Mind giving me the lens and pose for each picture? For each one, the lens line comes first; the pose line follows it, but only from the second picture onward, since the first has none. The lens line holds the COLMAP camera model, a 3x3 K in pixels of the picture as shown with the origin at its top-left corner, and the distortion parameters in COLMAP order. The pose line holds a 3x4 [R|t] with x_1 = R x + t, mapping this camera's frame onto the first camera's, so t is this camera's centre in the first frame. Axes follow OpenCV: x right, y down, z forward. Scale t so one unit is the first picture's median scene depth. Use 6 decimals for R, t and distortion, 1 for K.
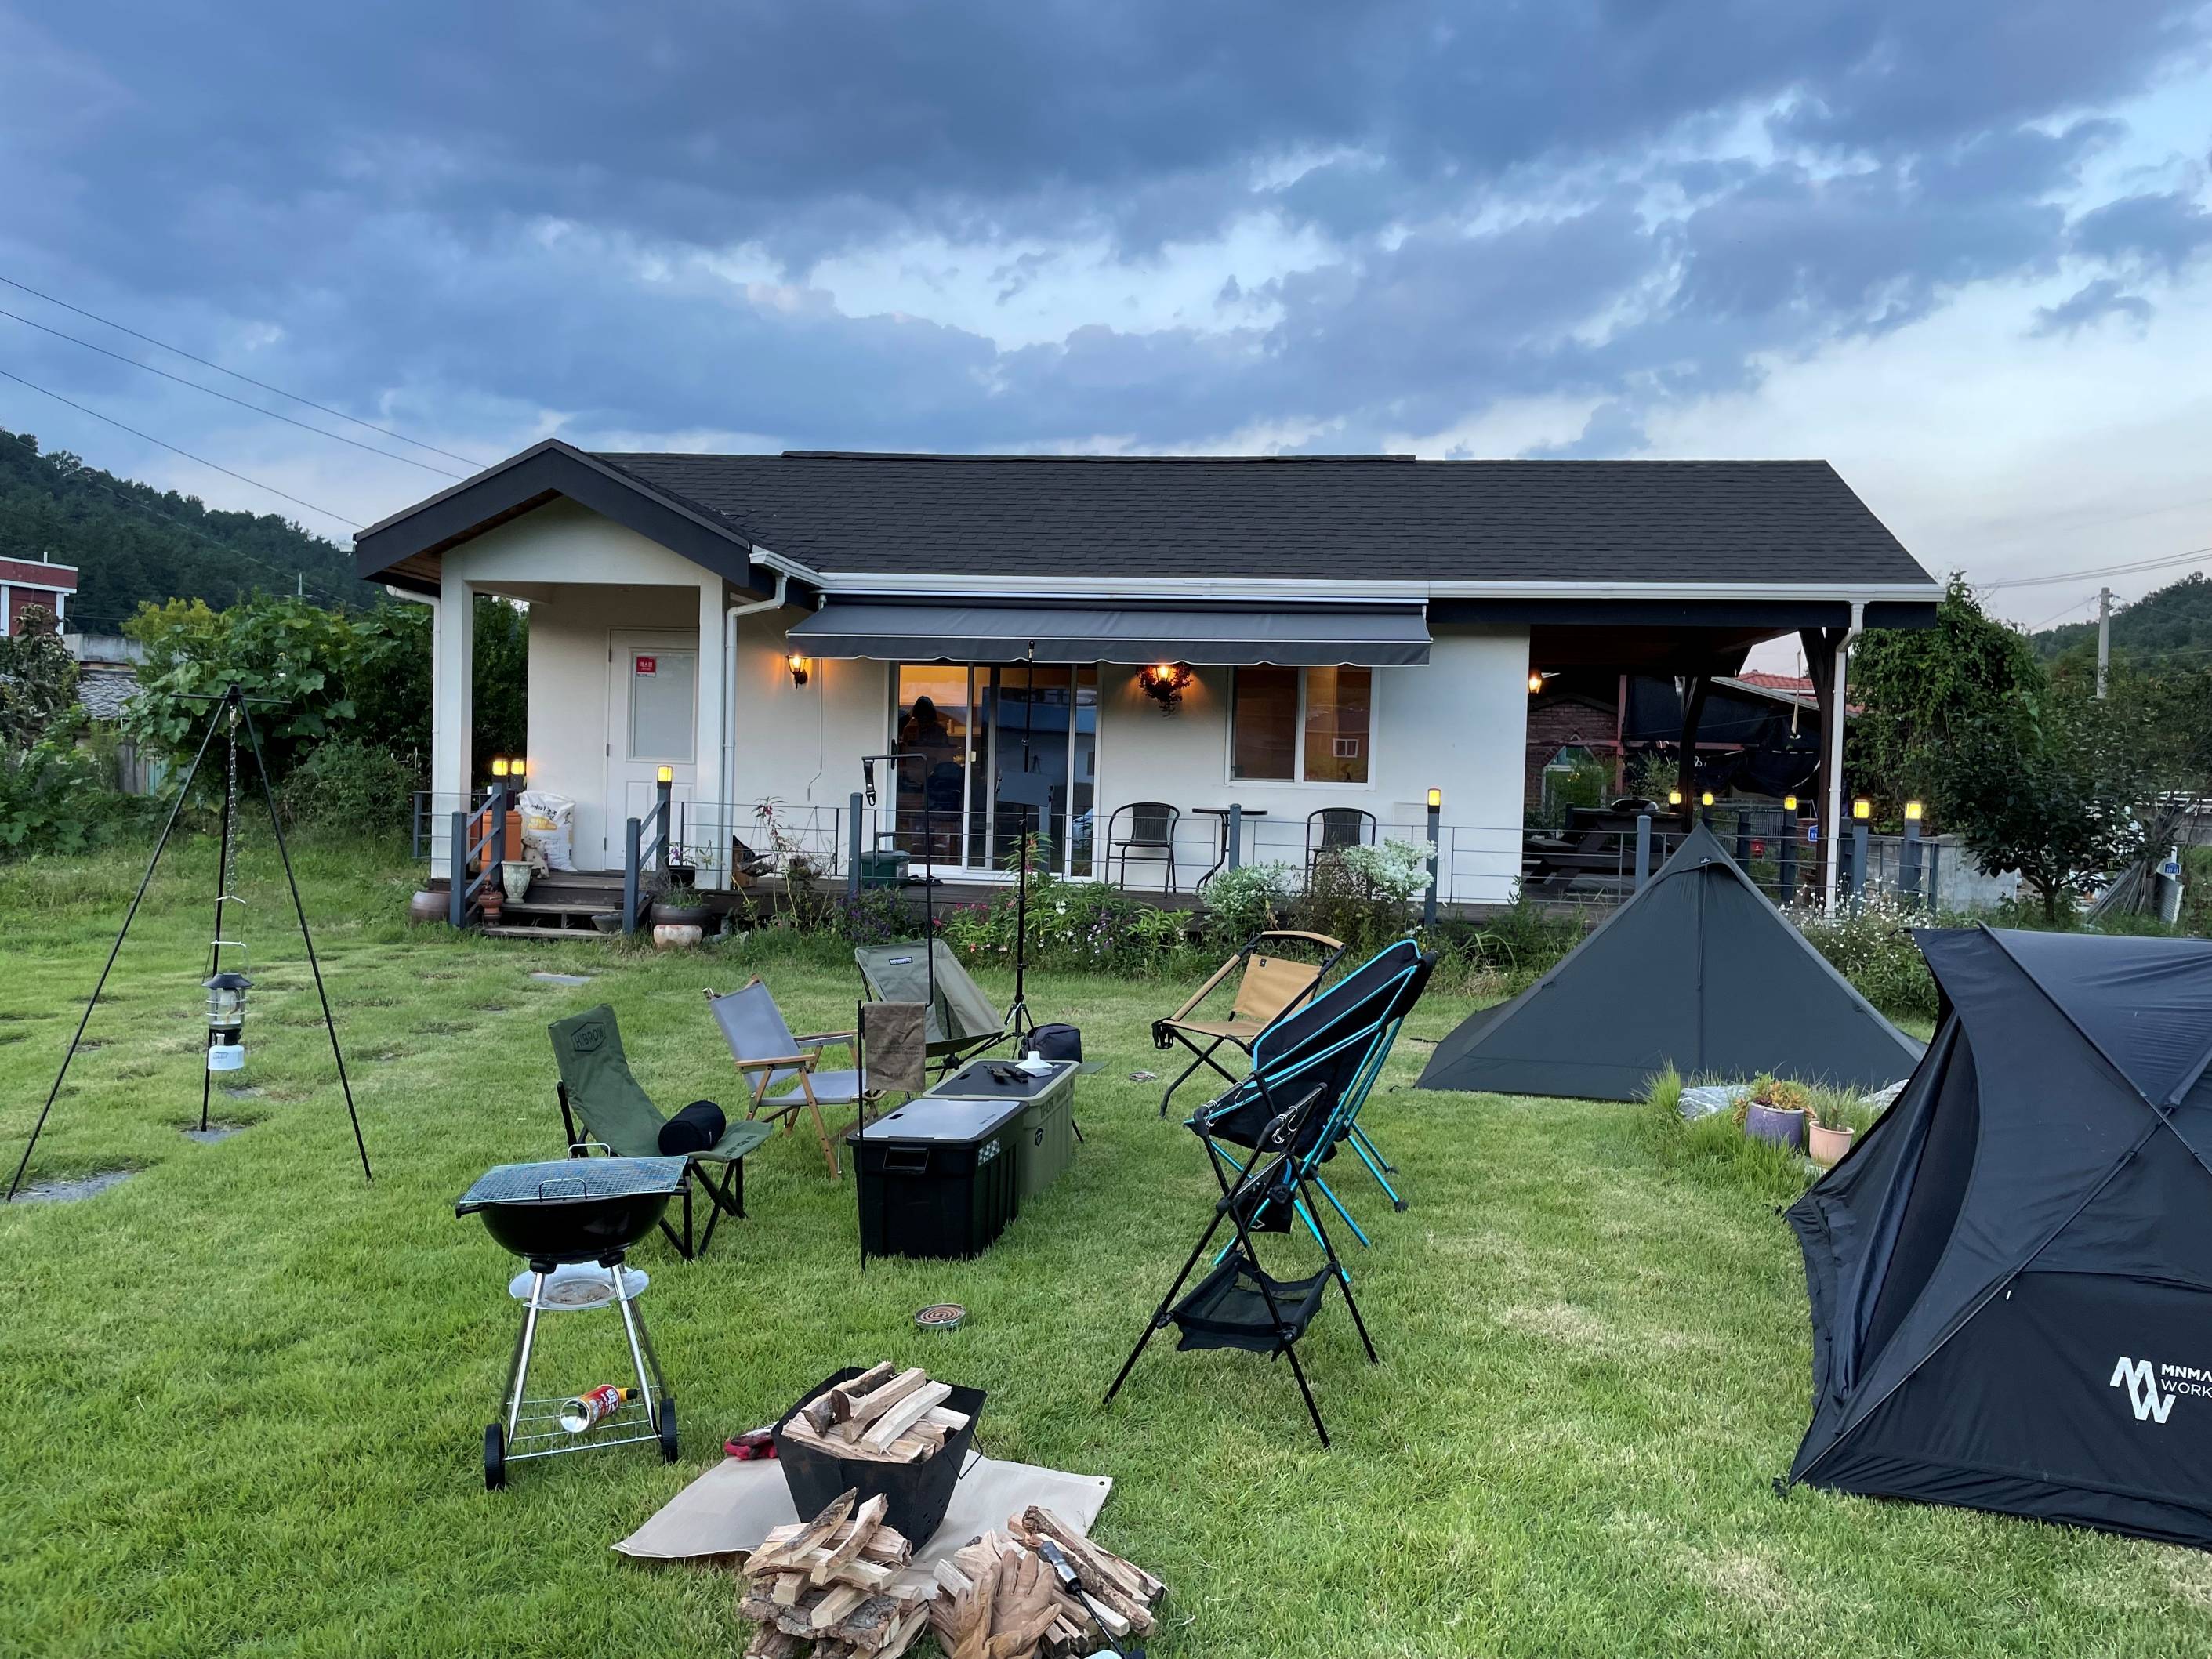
lens RADIAL K [[1708.6, 0, 1111.8], [0, 1708.6, 794.7], [0, 0, 1]] dist [0.106502, -0.151162]
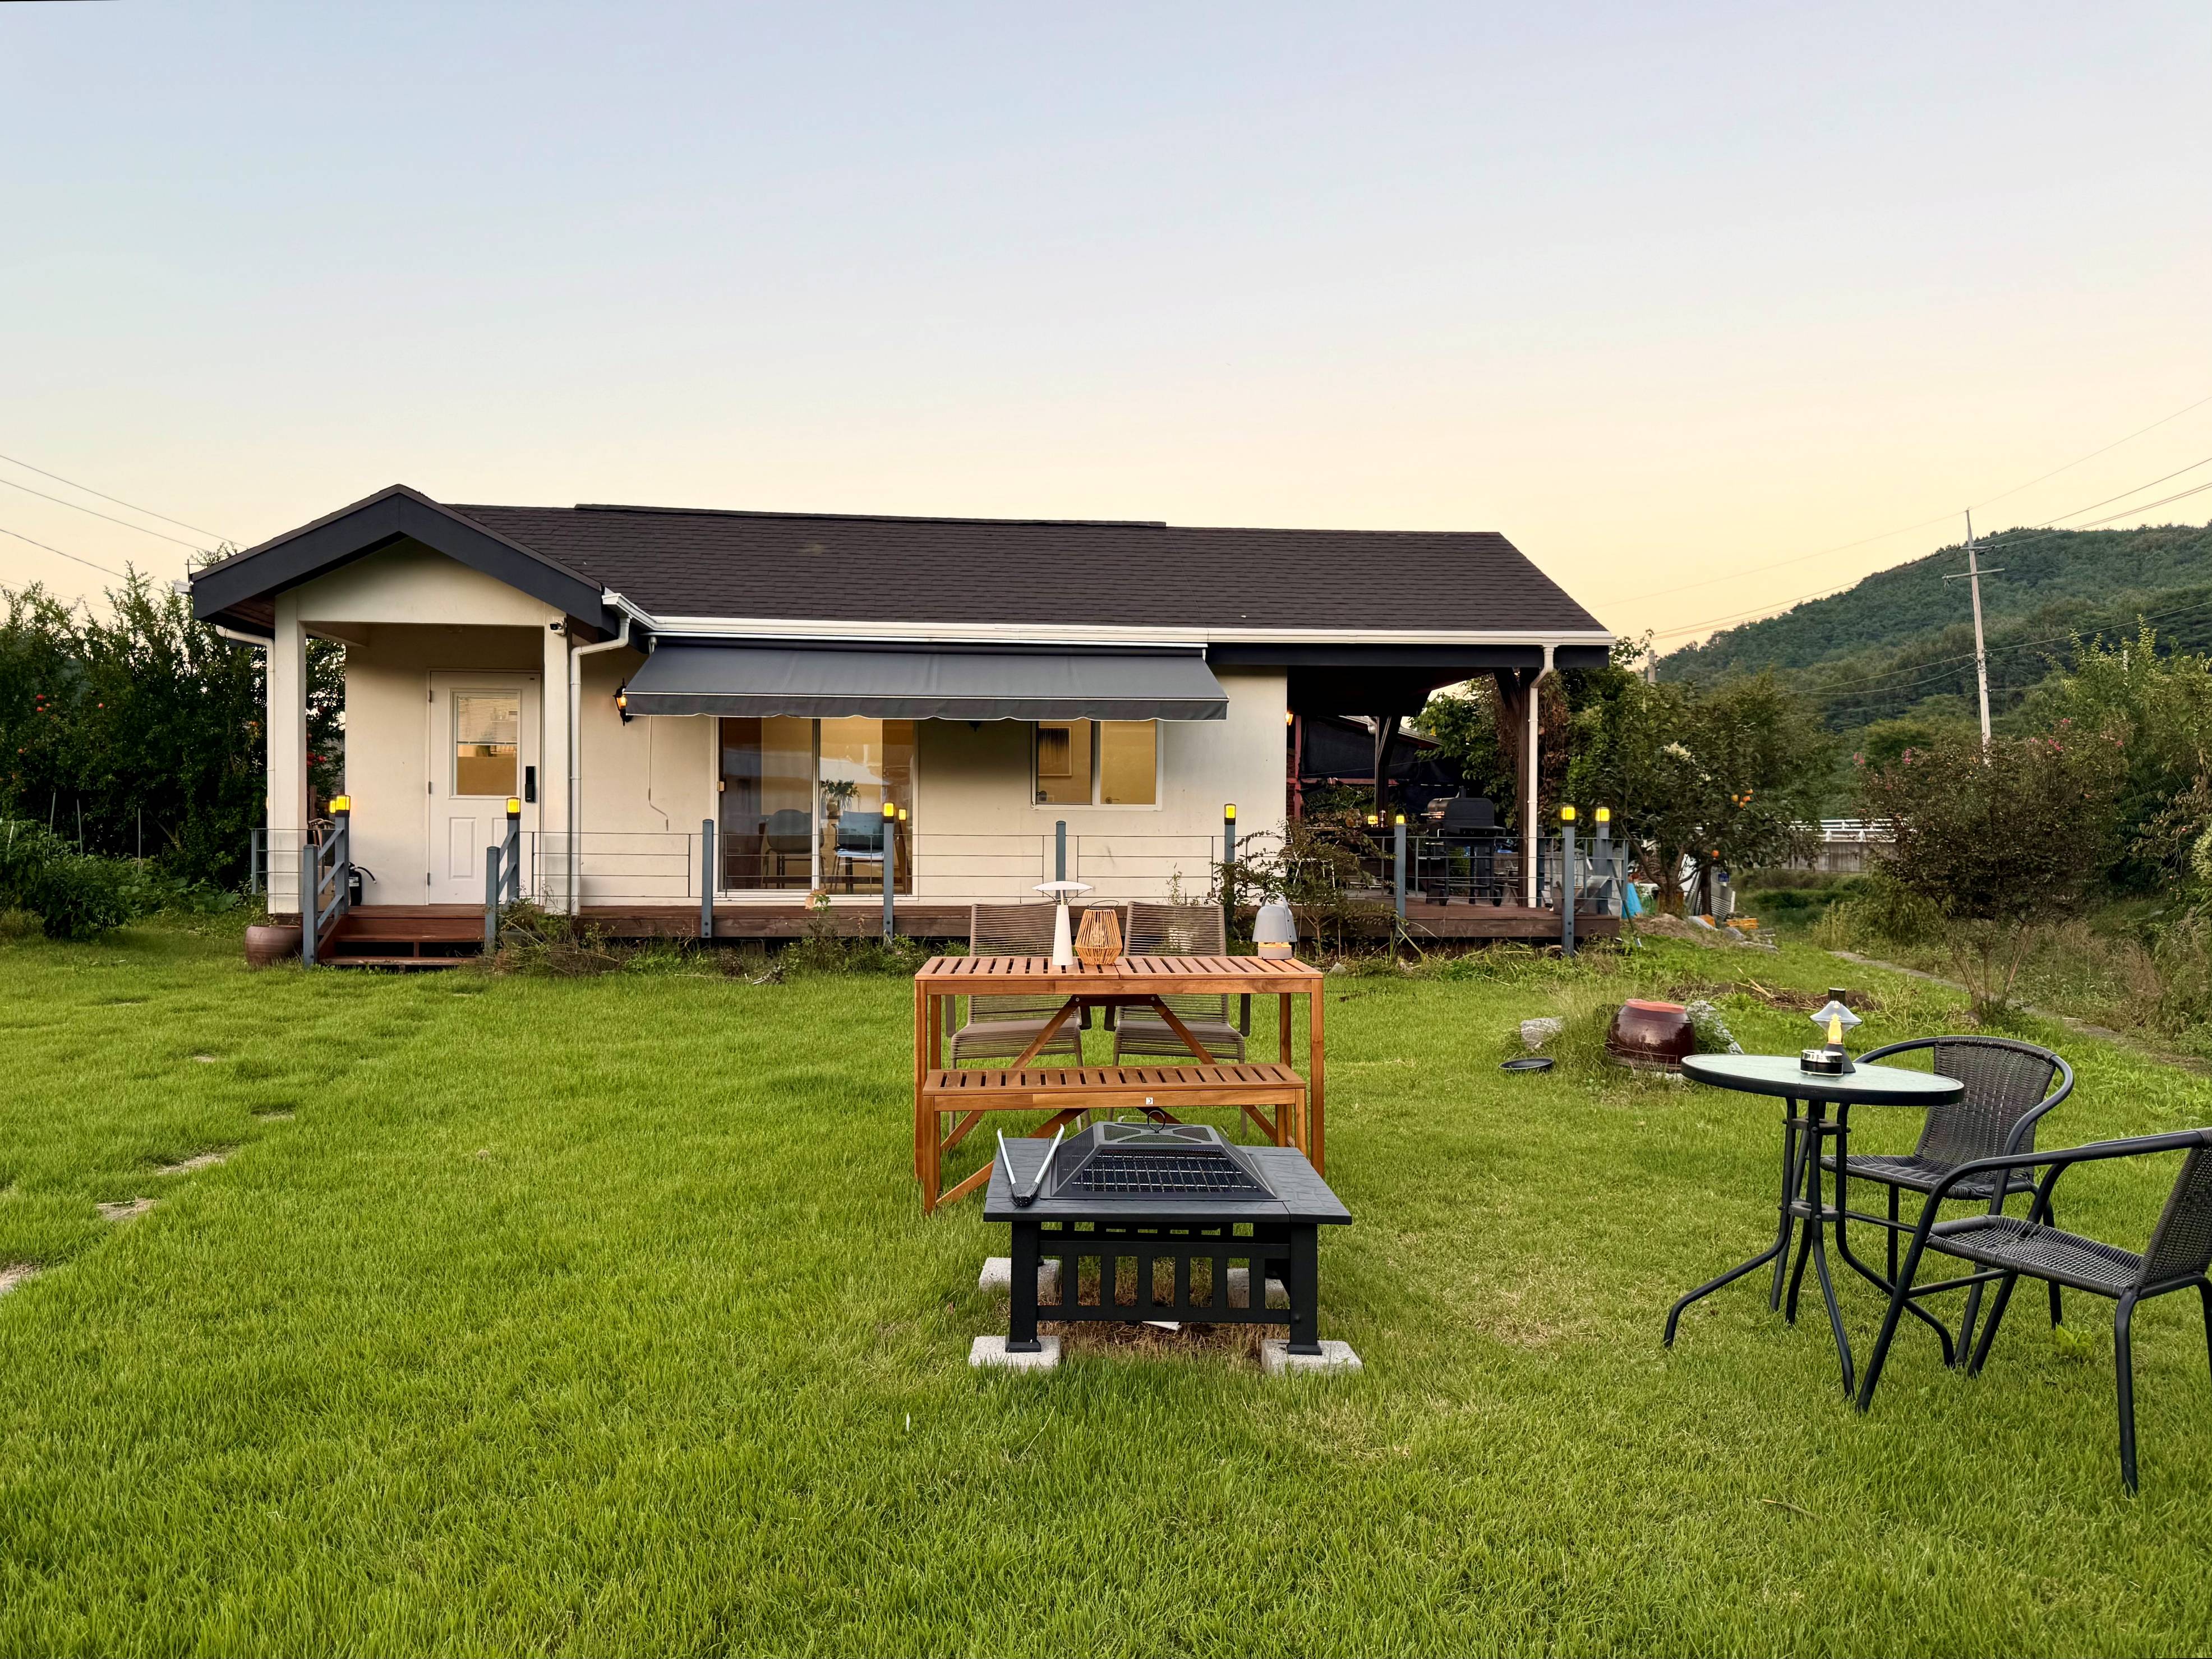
lens RADIAL K [[1594.6, 0, 1106.0], [0, 1594.6, 829.5], [0, 0, 1]] dist [0.117966, -0.200106]
pose [[0.977320, -0.021504, 0.210674, -0.113959], [0.024100, 0.999662, -0.009764, 0.020644], [-0.210393, 0.014620, 0.977508, -0.036920]]
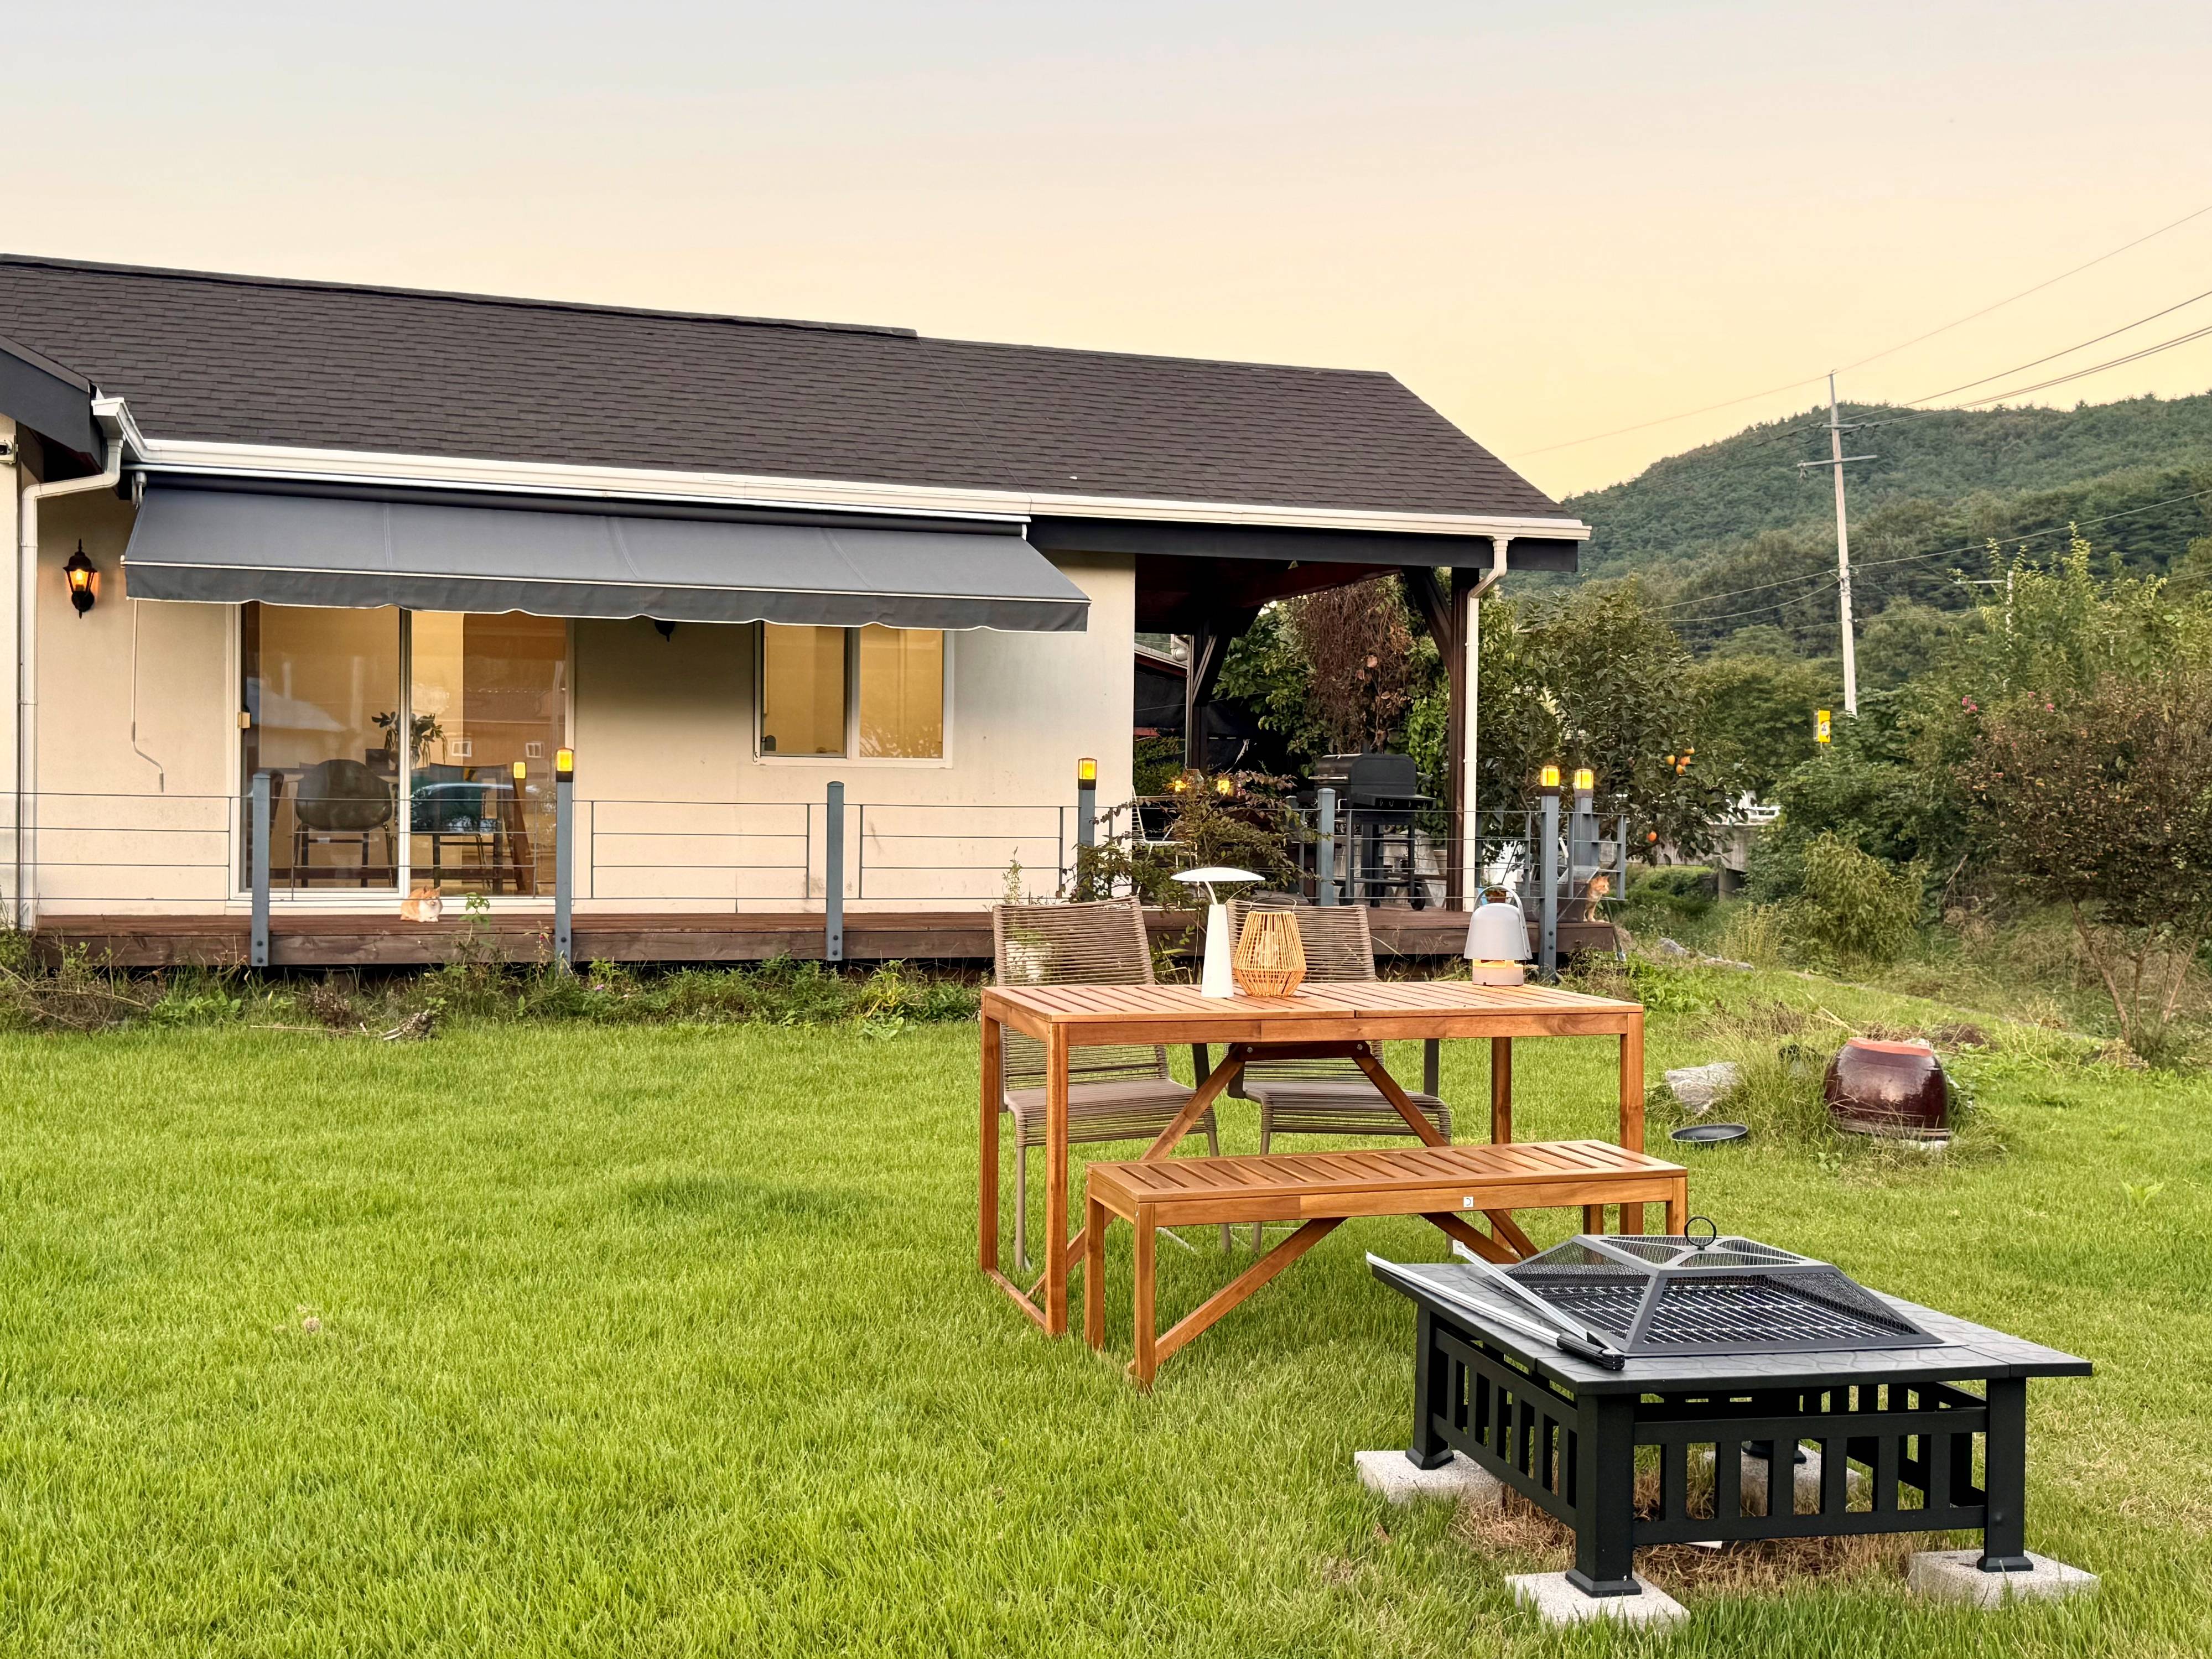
lens RADIAL K [[2362.8, 0, 1120.9], [0, 2362.8, 830.4], [0, 0, 1]] dist [0.152474, -0.403860]
pose [[0.905370, -0.020240, 0.424140, -0.234759], [0.019179, 0.999793, 0.006771, 0.020447], [-0.424190, 0.002004, 0.905571, 0.025081]]
